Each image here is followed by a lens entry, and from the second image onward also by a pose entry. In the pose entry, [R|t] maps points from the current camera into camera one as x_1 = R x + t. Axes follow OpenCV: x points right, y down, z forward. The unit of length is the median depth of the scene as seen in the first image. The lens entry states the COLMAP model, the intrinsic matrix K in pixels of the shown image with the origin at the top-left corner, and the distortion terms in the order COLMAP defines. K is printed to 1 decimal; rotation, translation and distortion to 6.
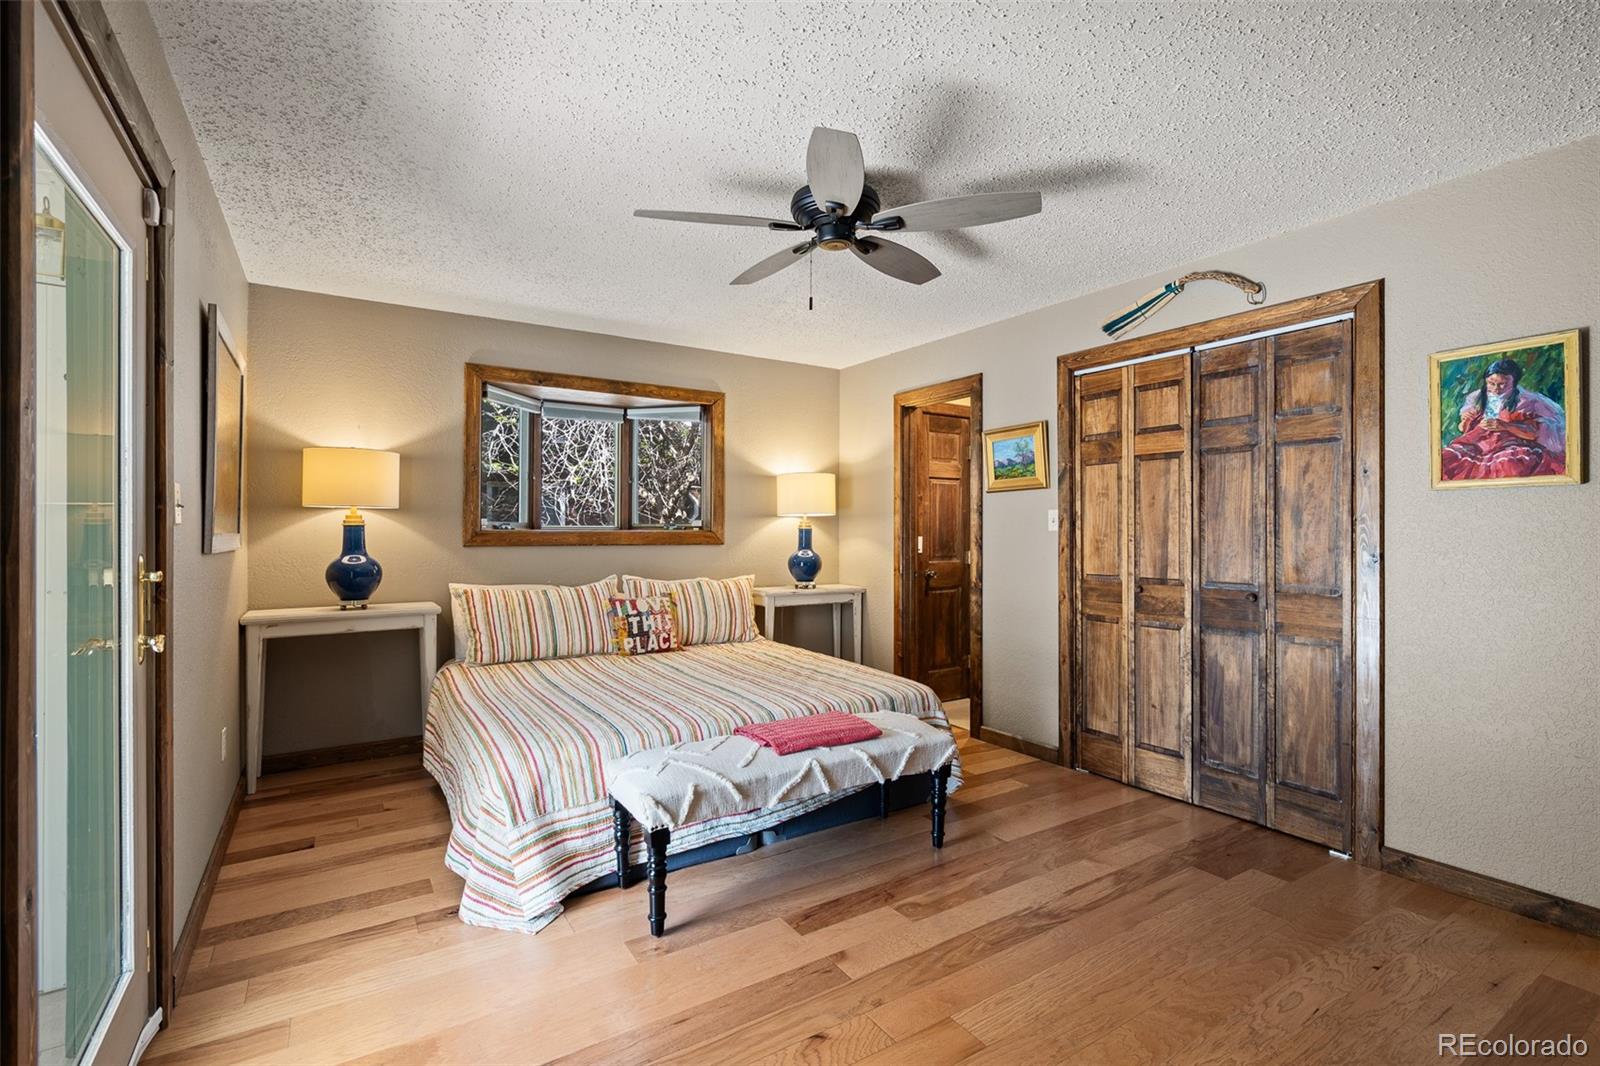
lens RADIAL K [[727.1, 0, 783.1], [0, 727.1, 533.0], [0, 0, 1]] dist [-0.009203, 0.003603]
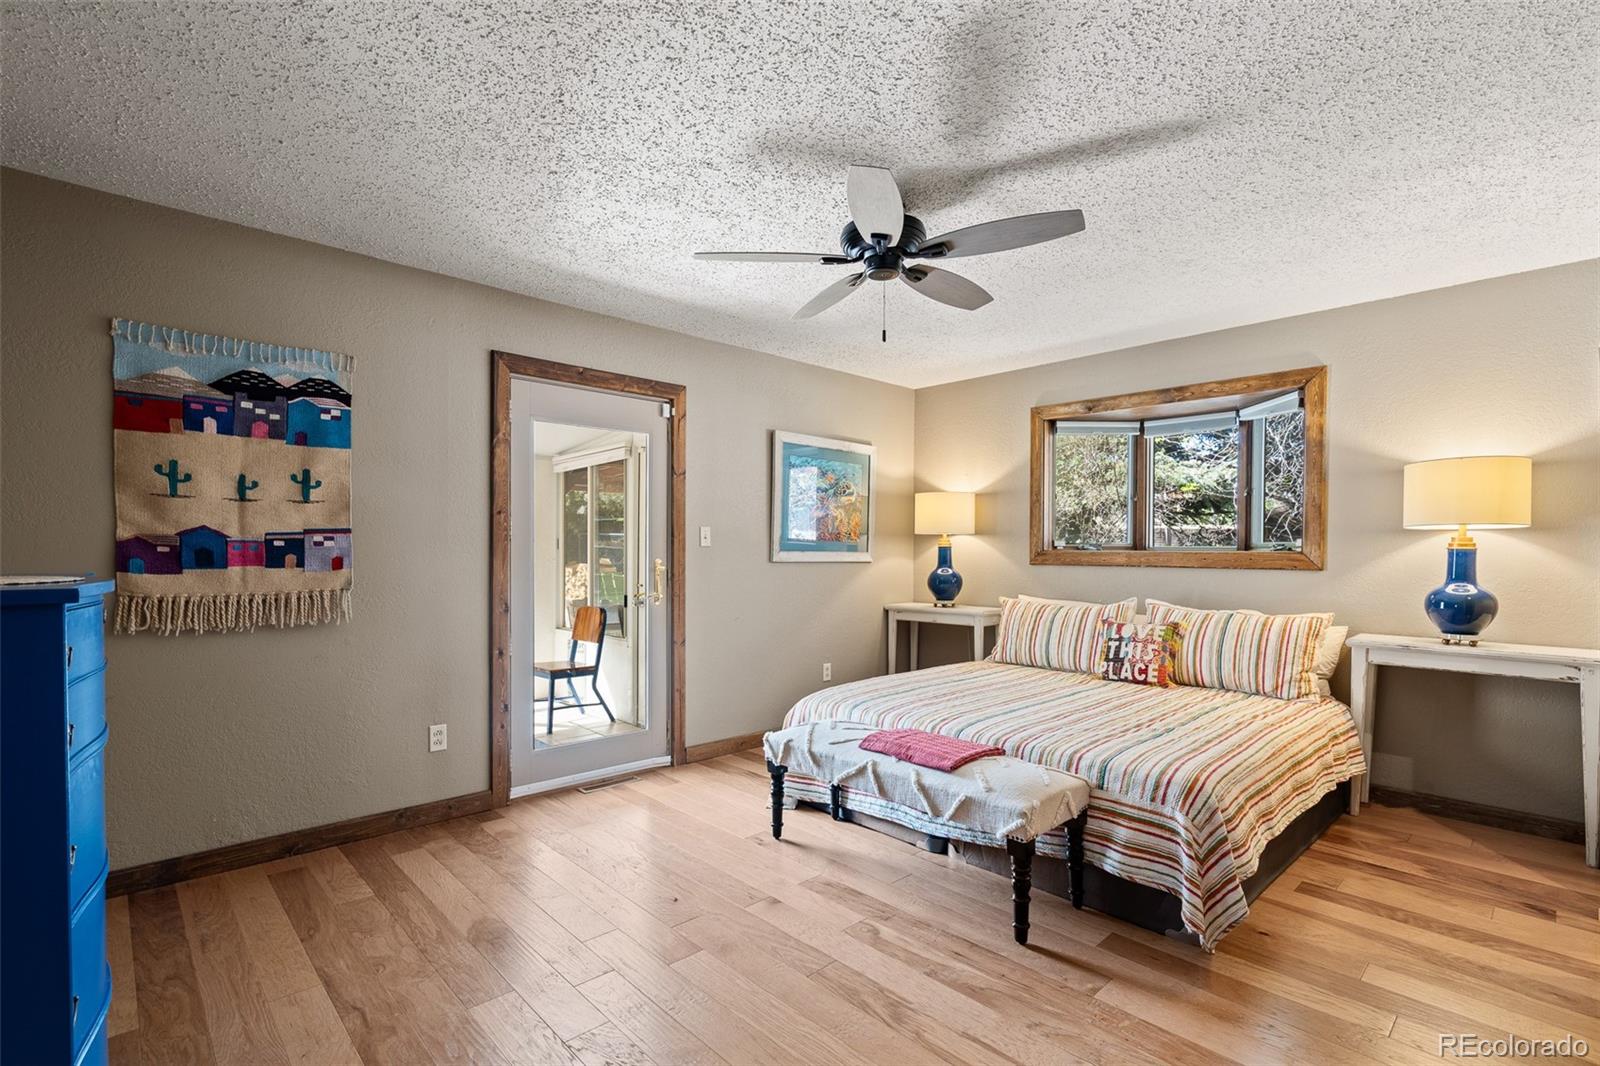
lens RADIAL K [[727.1, 0, 811.4], [0, 727.1, 554.9], [0, 0, 1]] dist [-0.009203, 0.003603]
pose [[0.211358, 0.004770, -0.977397, 0.640734], [-0.007726, 0.999965, 0.003209, 0.002097], [0.977378, 0.006873, 0.211387, 0.405911]]
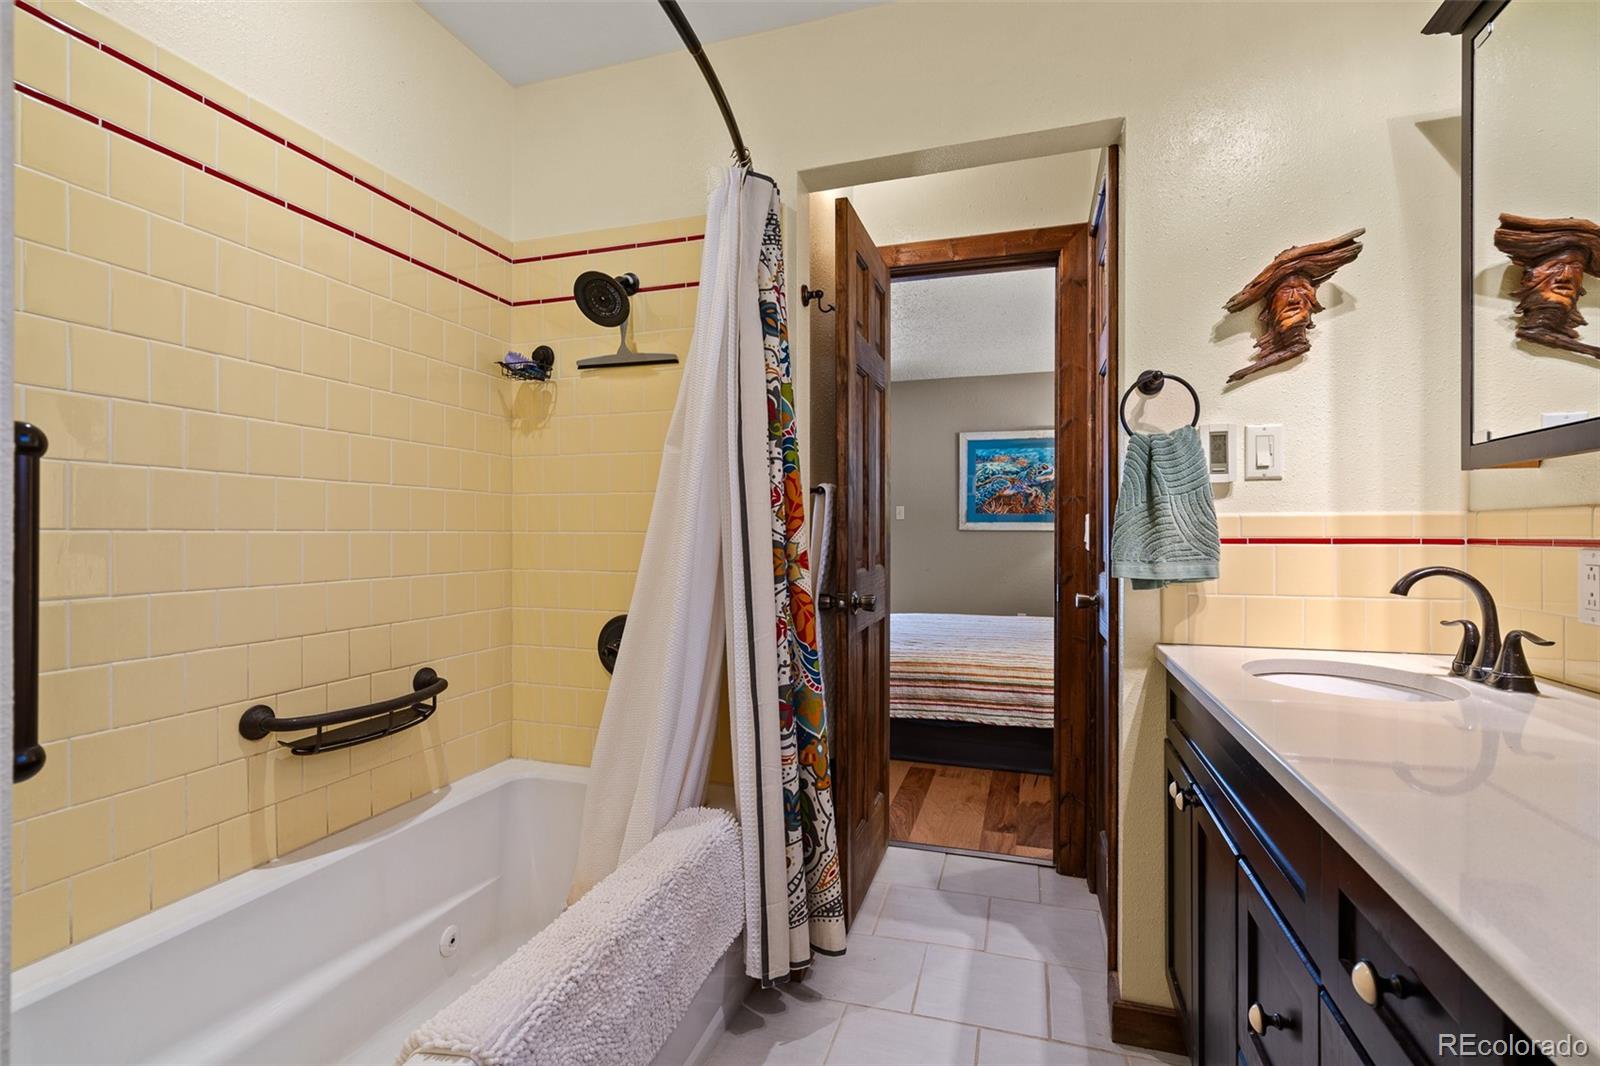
lens RADIAL K [[727.1, 0, 812.2], [0, 727.1, 533.1], [0, 0, 1]] dist [-0.009203, 0.003603]
pose [[-0.763416, -0.005312, -0.645885, 0.749565], [-0.006106, 0.999981, -0.001006, 0.026568], [0.645878, 0.003176, -0.763434, 1.547172]]
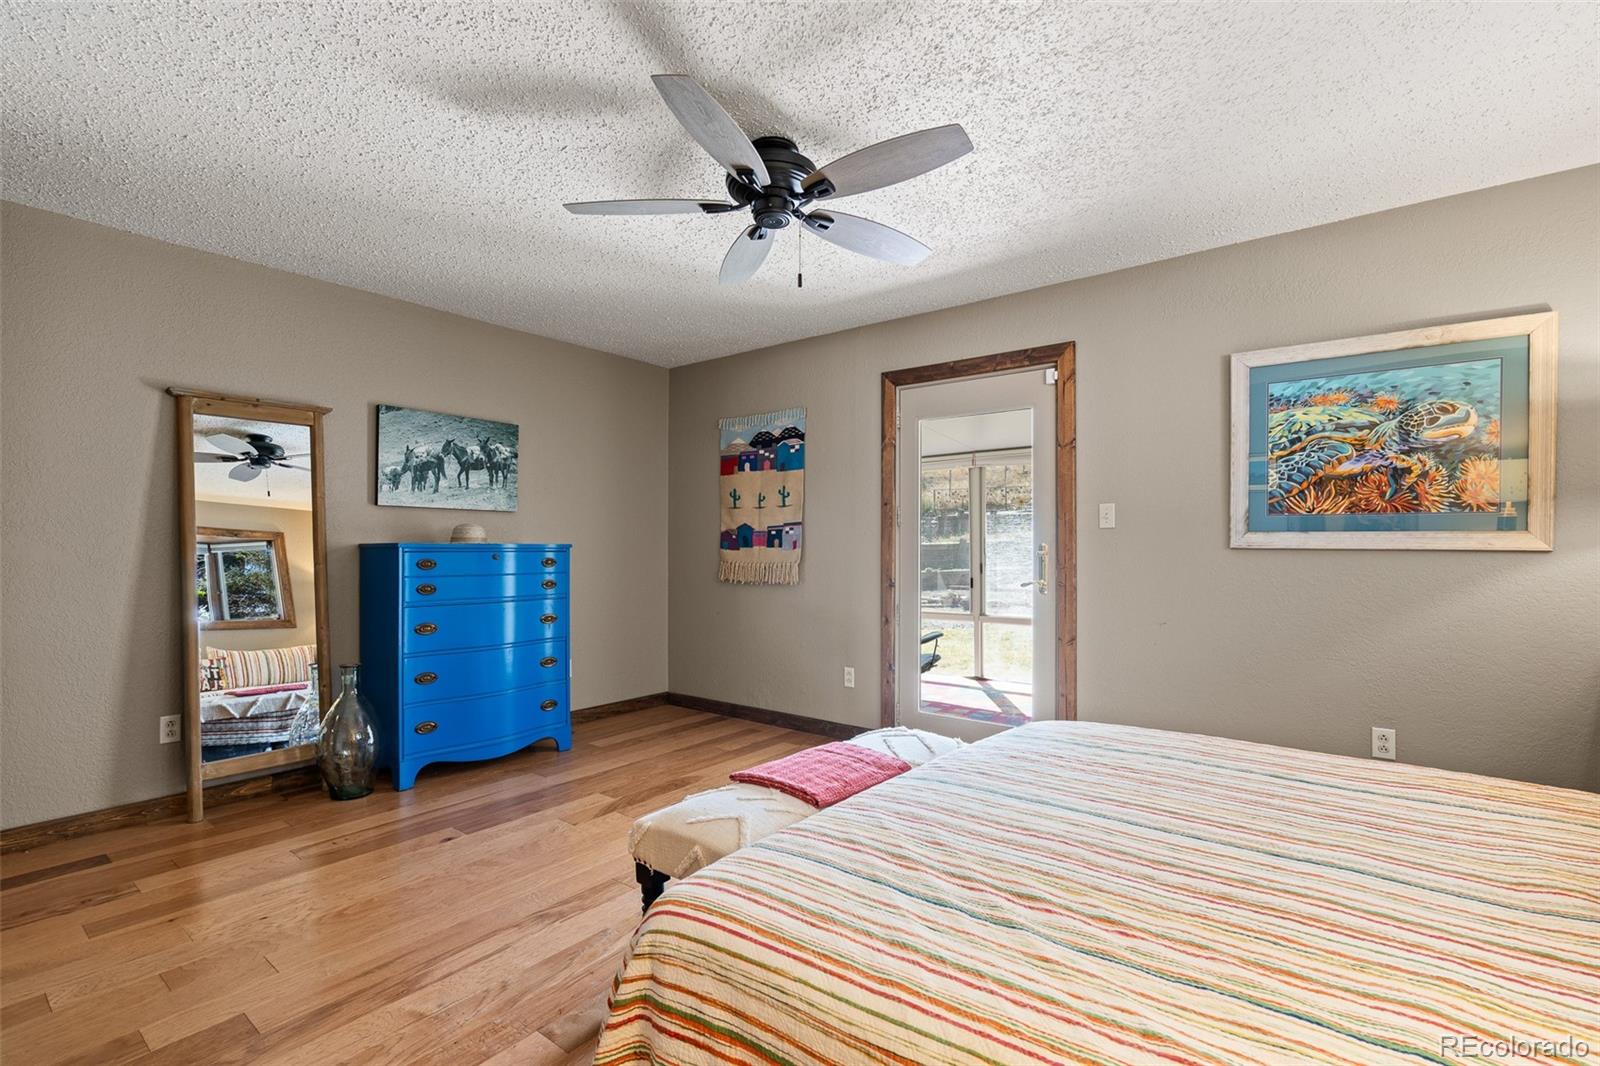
lens RADIAL K [[727.1, 0, 805.7], [0, 727.1, 541.2], [0, 0, 1]] dist [-0.009203, 0.003603]
pose [[-0.934217, -0.005862, -0.356658, 0.219011], [-0.004930, 0.999982, -0.003523, 0.014497], [0.356672, -0.001533, -0.934228, 1.135191]]
